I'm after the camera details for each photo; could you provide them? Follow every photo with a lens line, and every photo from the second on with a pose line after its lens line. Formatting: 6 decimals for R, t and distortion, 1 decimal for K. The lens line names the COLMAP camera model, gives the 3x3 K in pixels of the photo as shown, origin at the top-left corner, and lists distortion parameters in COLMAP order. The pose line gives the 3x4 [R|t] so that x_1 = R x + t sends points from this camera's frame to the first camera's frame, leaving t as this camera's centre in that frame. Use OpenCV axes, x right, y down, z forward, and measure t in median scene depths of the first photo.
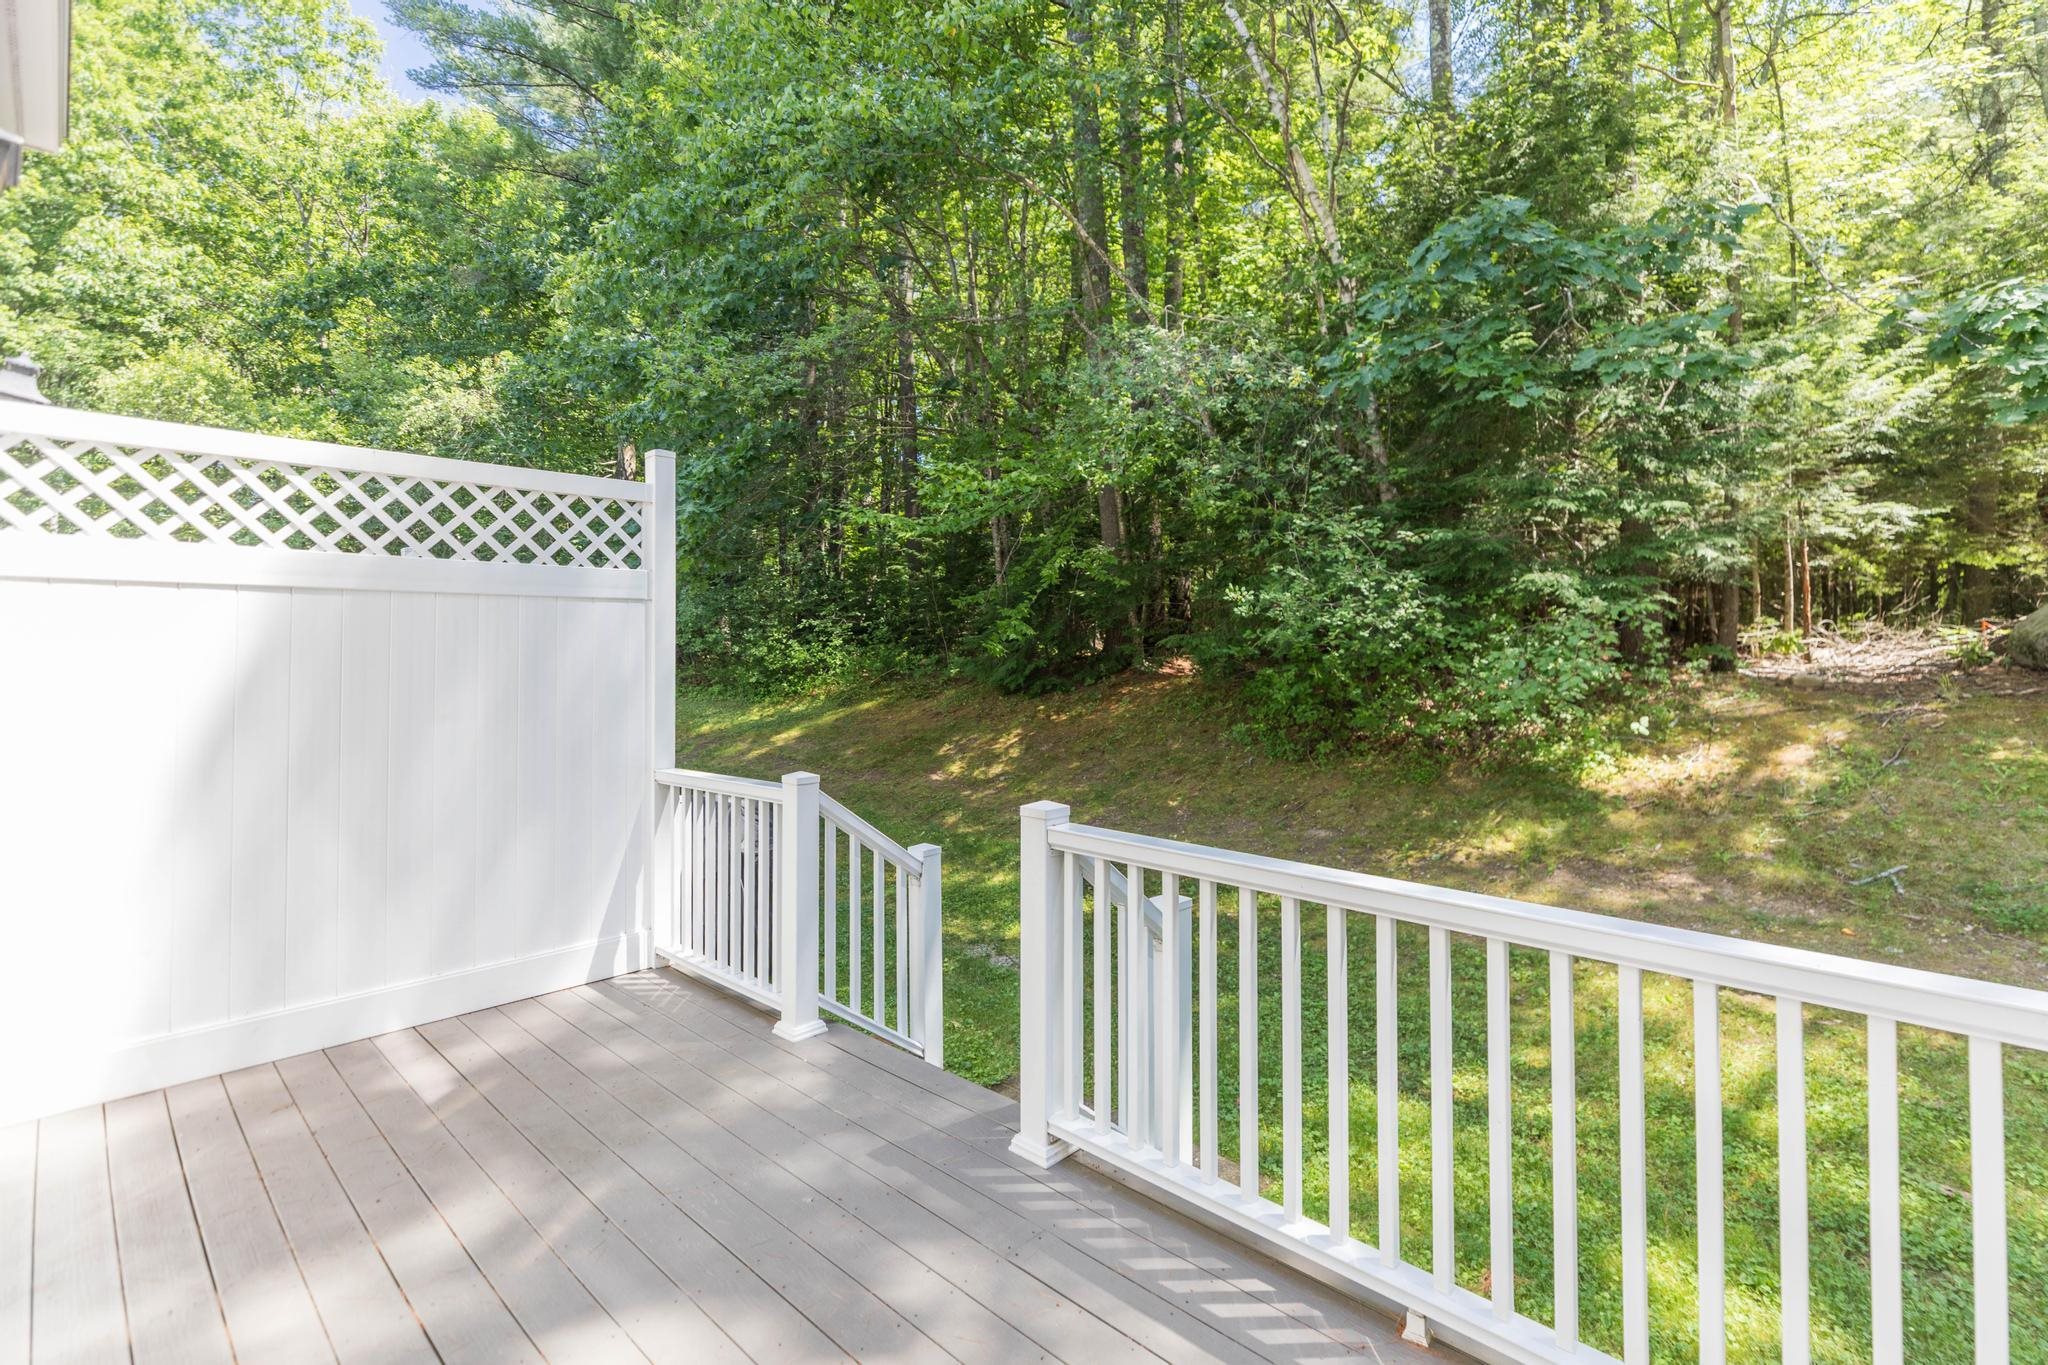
lens RADIAL K [[939.4, 0, 1029.2], [0, 939.4, 671.4], [0, 0, 1]] dist [0.006065, 0.001022]
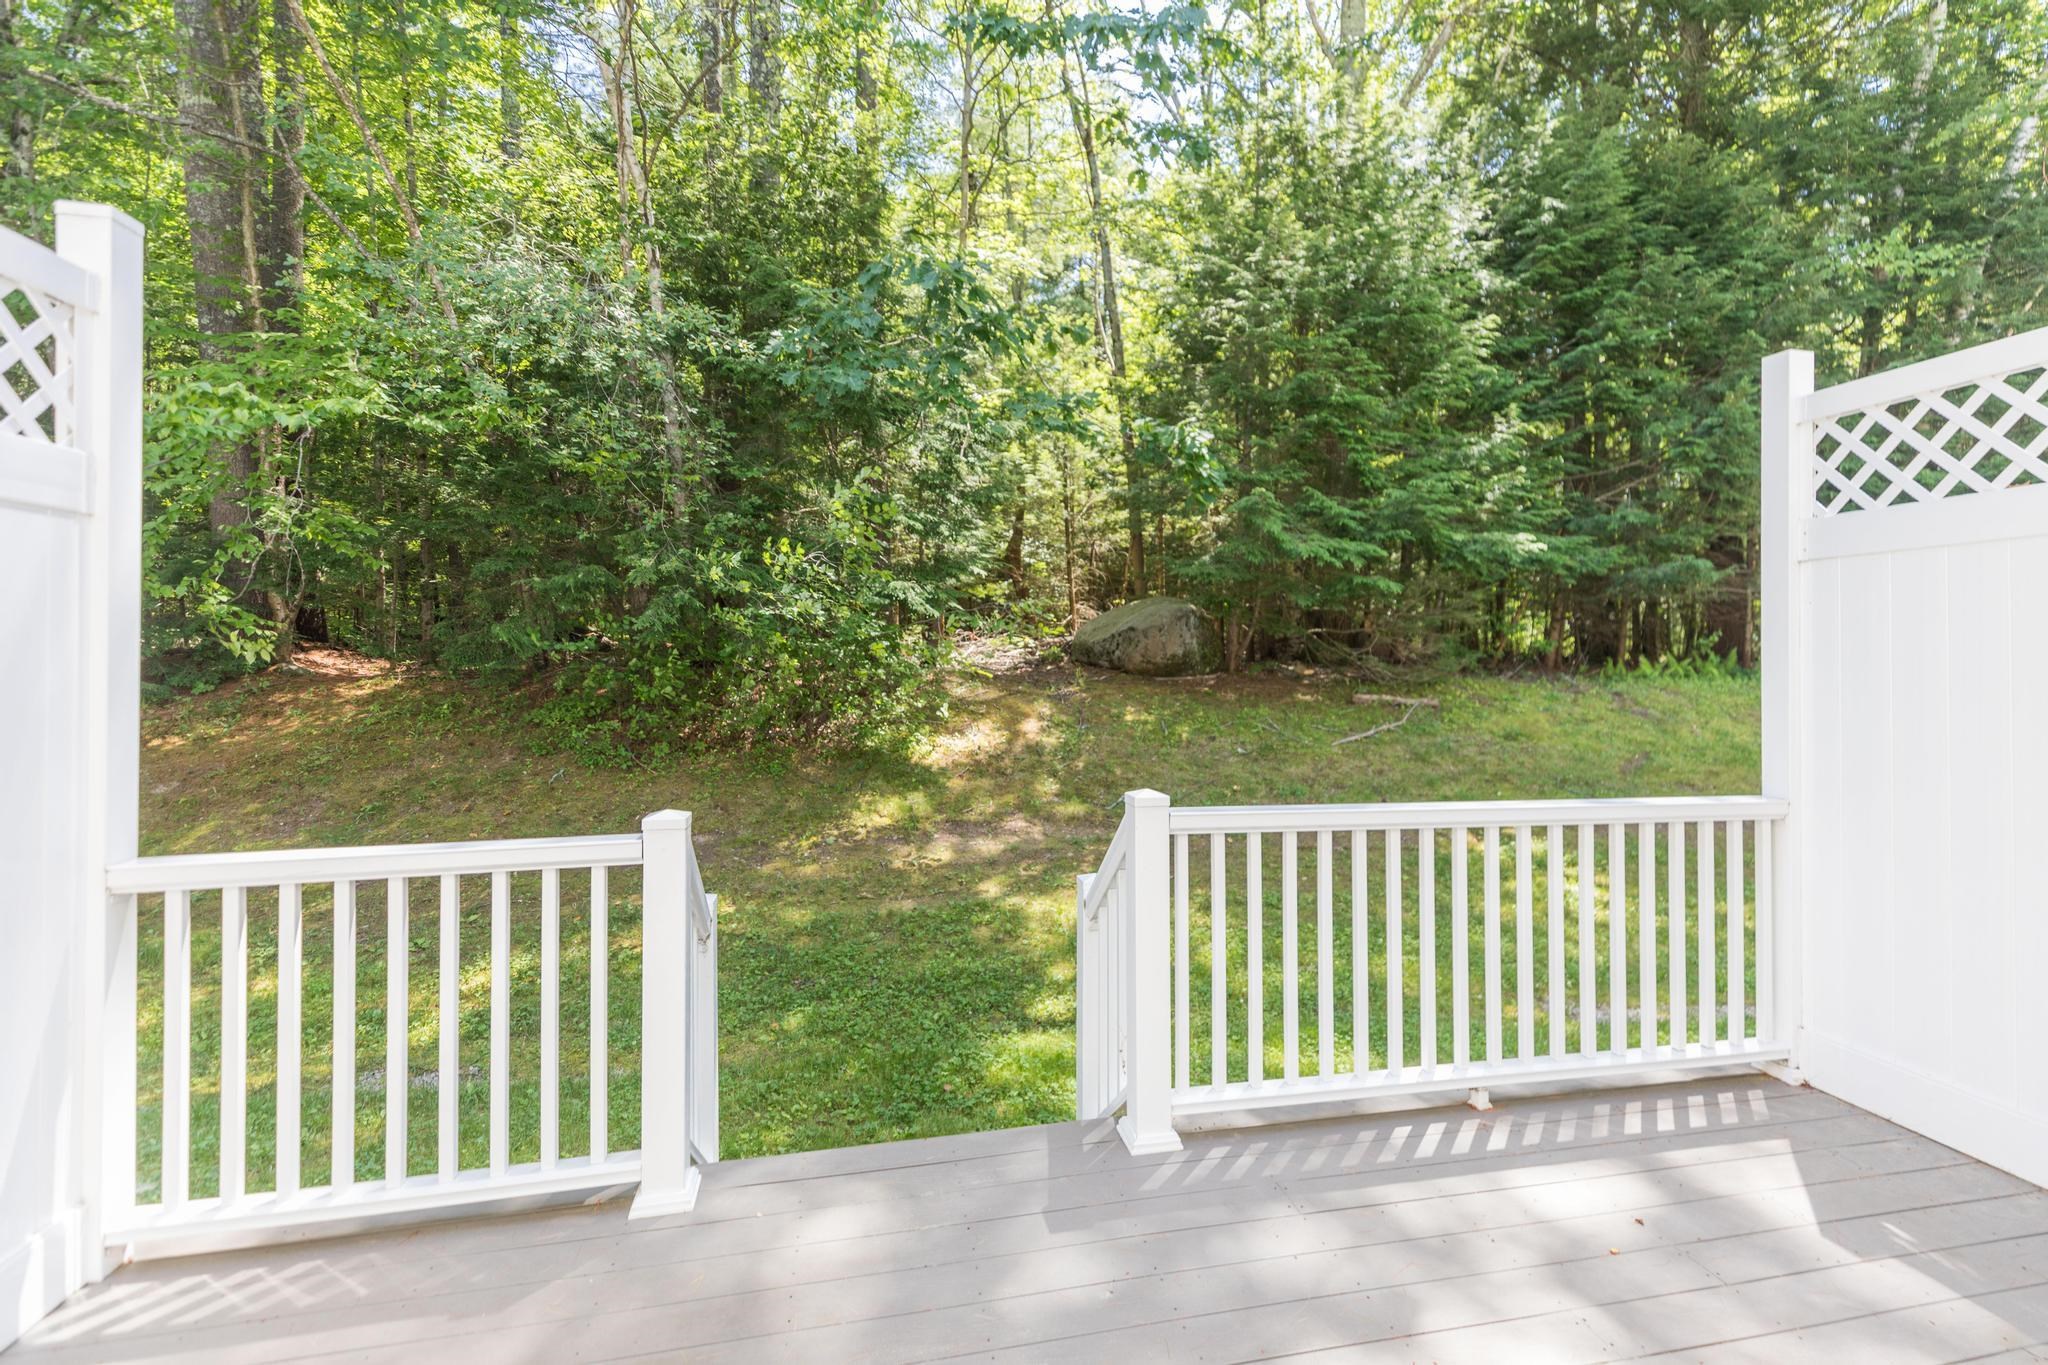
lens RADIAL K [[939.4, 0, 1028.6], [0, 939.4, 672.8], [0, 0, 1]] dist [0.006065, 0.001022]
pose [[0.552861, -0.003731, 0.833265, -0.648176], [0.002209, 0.999993, 0.003012, 0.006443], [-0.833271, 0.000175, 0.552865, 0.405132]]
